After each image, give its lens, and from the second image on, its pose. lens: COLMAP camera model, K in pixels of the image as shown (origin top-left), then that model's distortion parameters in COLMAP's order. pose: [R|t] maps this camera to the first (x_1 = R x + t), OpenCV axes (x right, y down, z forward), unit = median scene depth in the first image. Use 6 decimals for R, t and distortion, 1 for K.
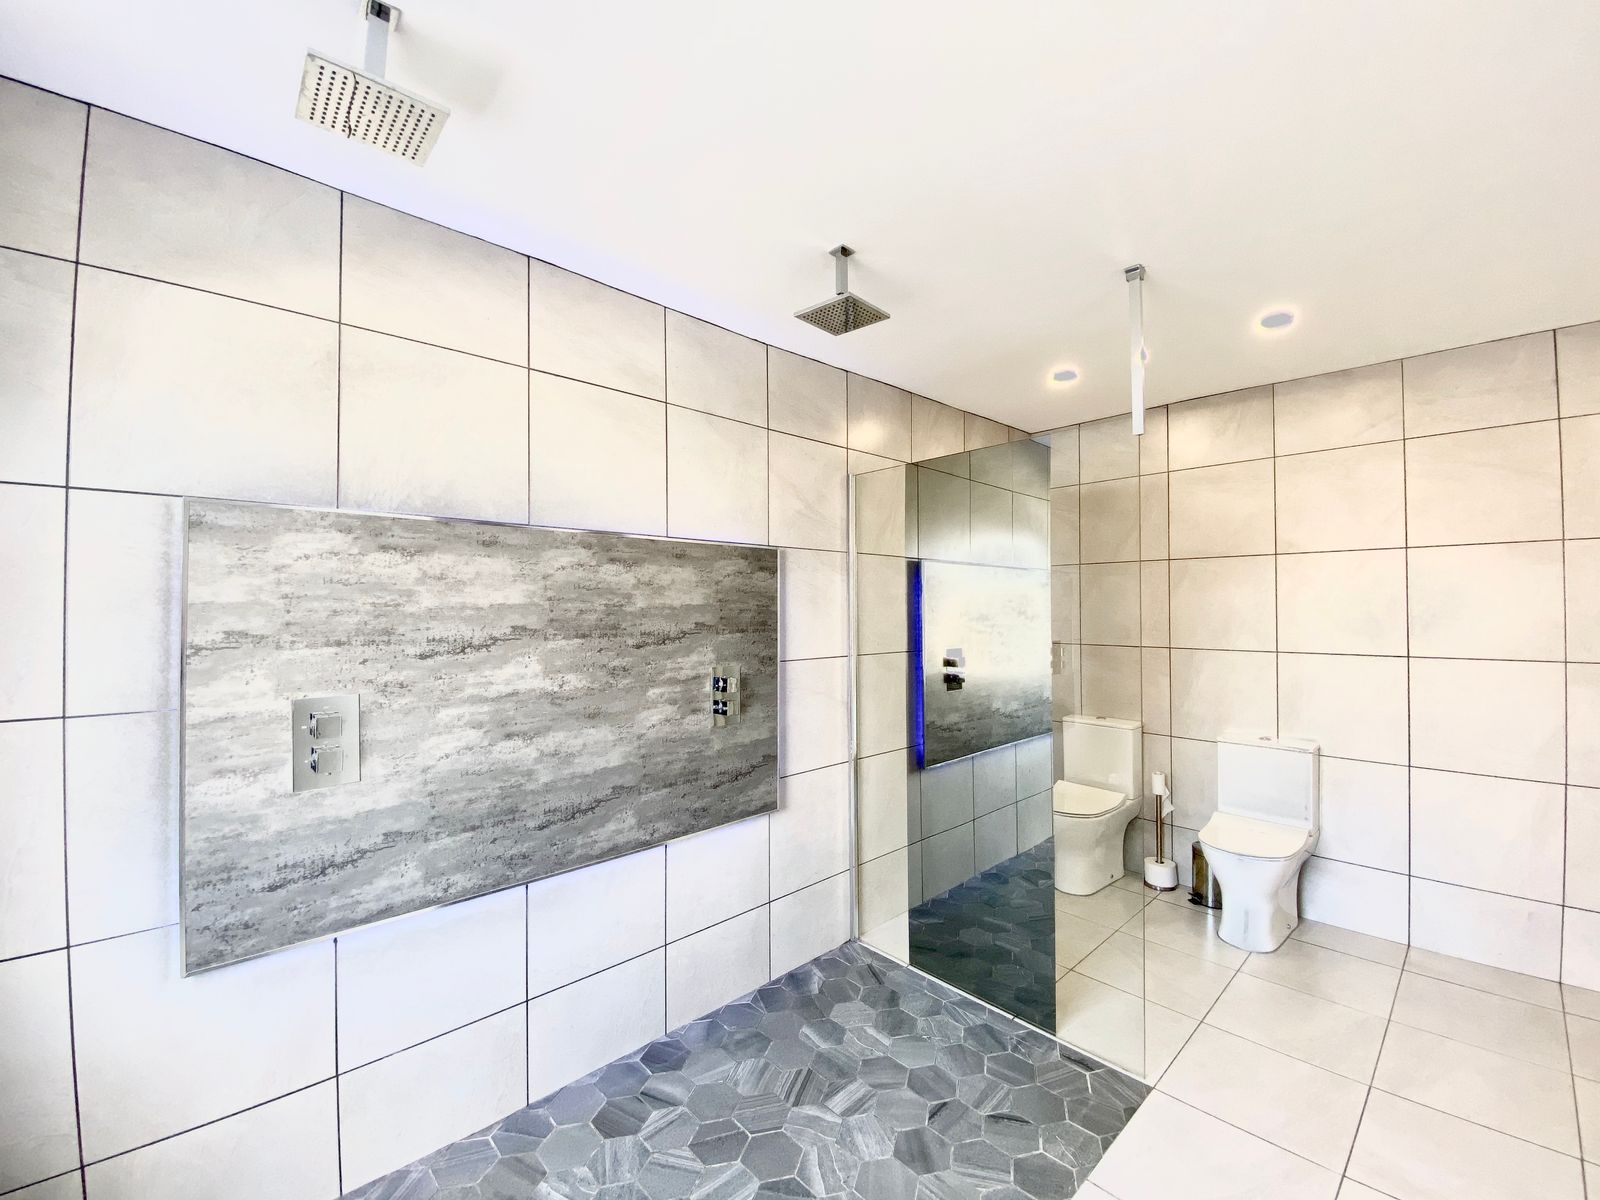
lens RADIAL K [[645.1, 0, 800.0], [0, 645.1, 600.0], [0, 0, 1]] dist [0.019335, -0.019386]
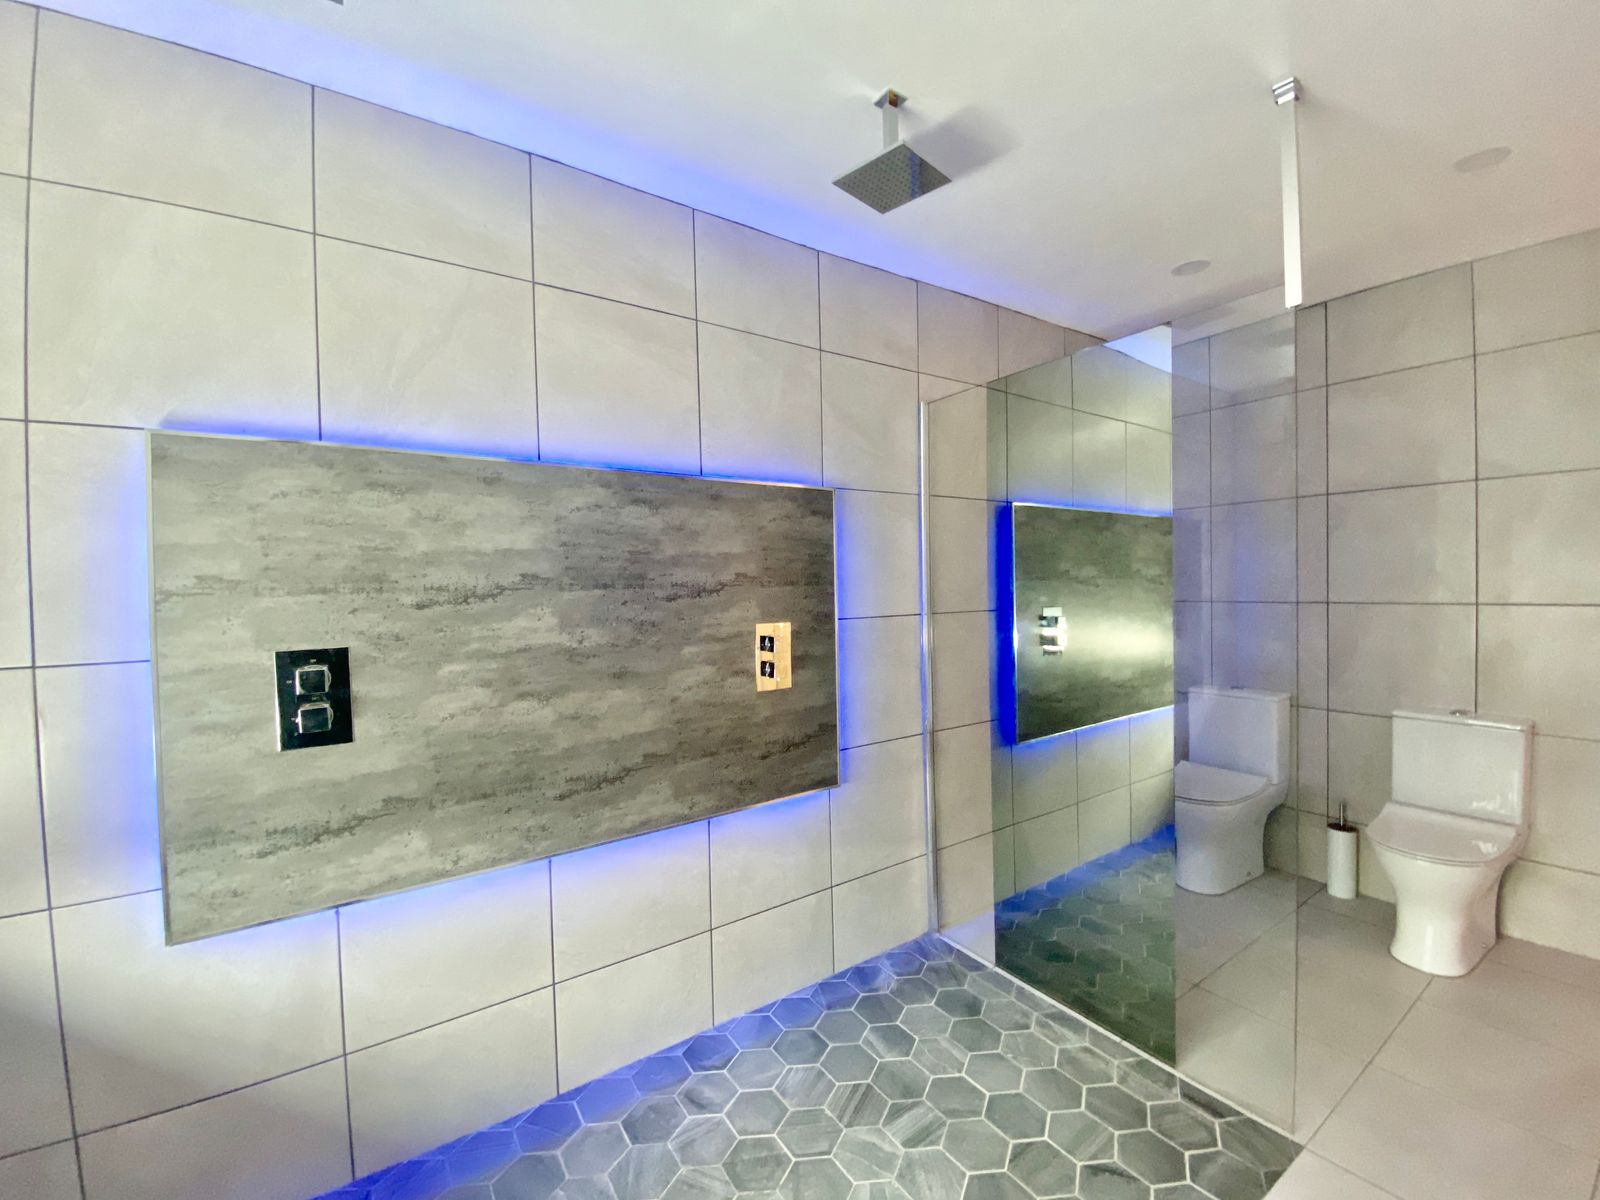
lens RADIAL K [[645.1, 0, 800.0], [0, 645.1, 600.0], [0, 0, 1]] dist [0.019335, -0.019386]
pose [[0.988197, -0.014412, -0.152507, 0.068001], [0.020190, 0.999133, 0.036407, 0.048965], [0.151850, -0.039056, 0.987632, 0.165975]]
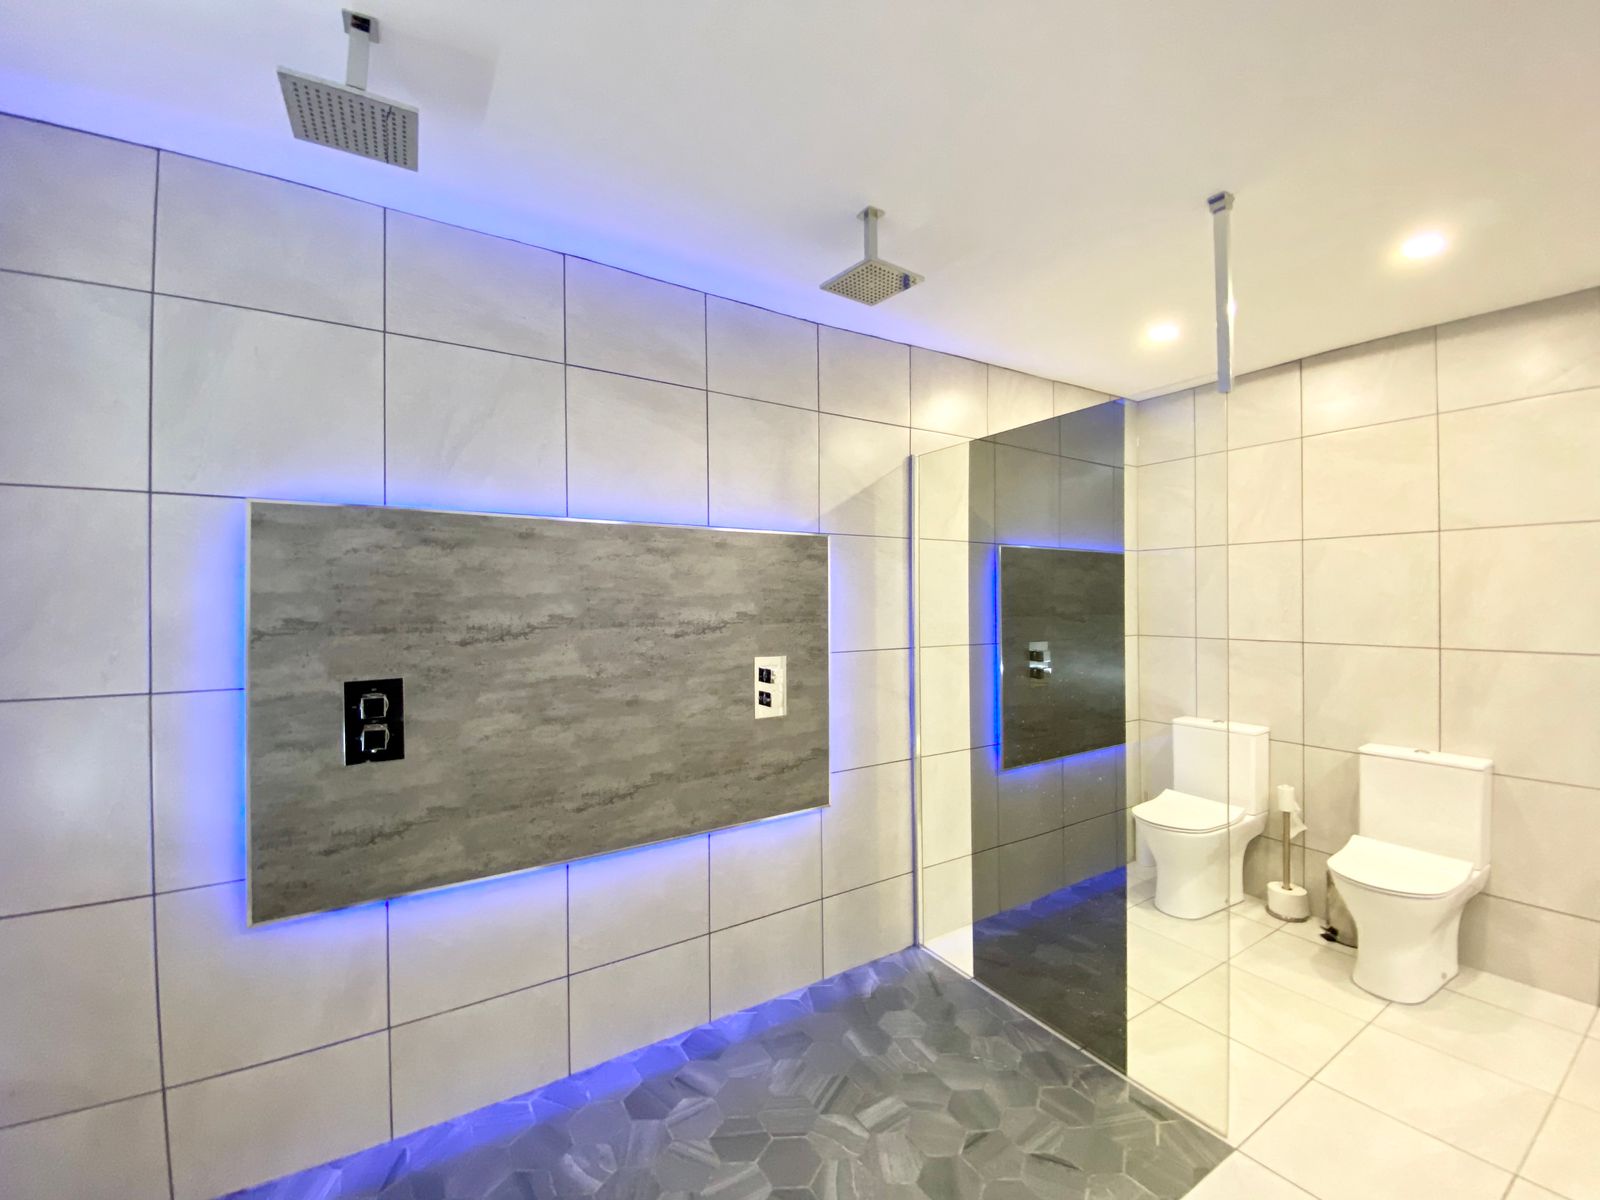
lens RADIAL K [[645.1, 0, 800.0], [0, 645.1, 600.0], [0, 0, 1]] dist [0.019335, -0.019386]
pose [[0.982317, -0.002683, -0.187207, 0.136742], [0.005365, 0.999890, 0.013820, 0.004018], [0.187149, -0.014580, 0.982223, 0.056762]]
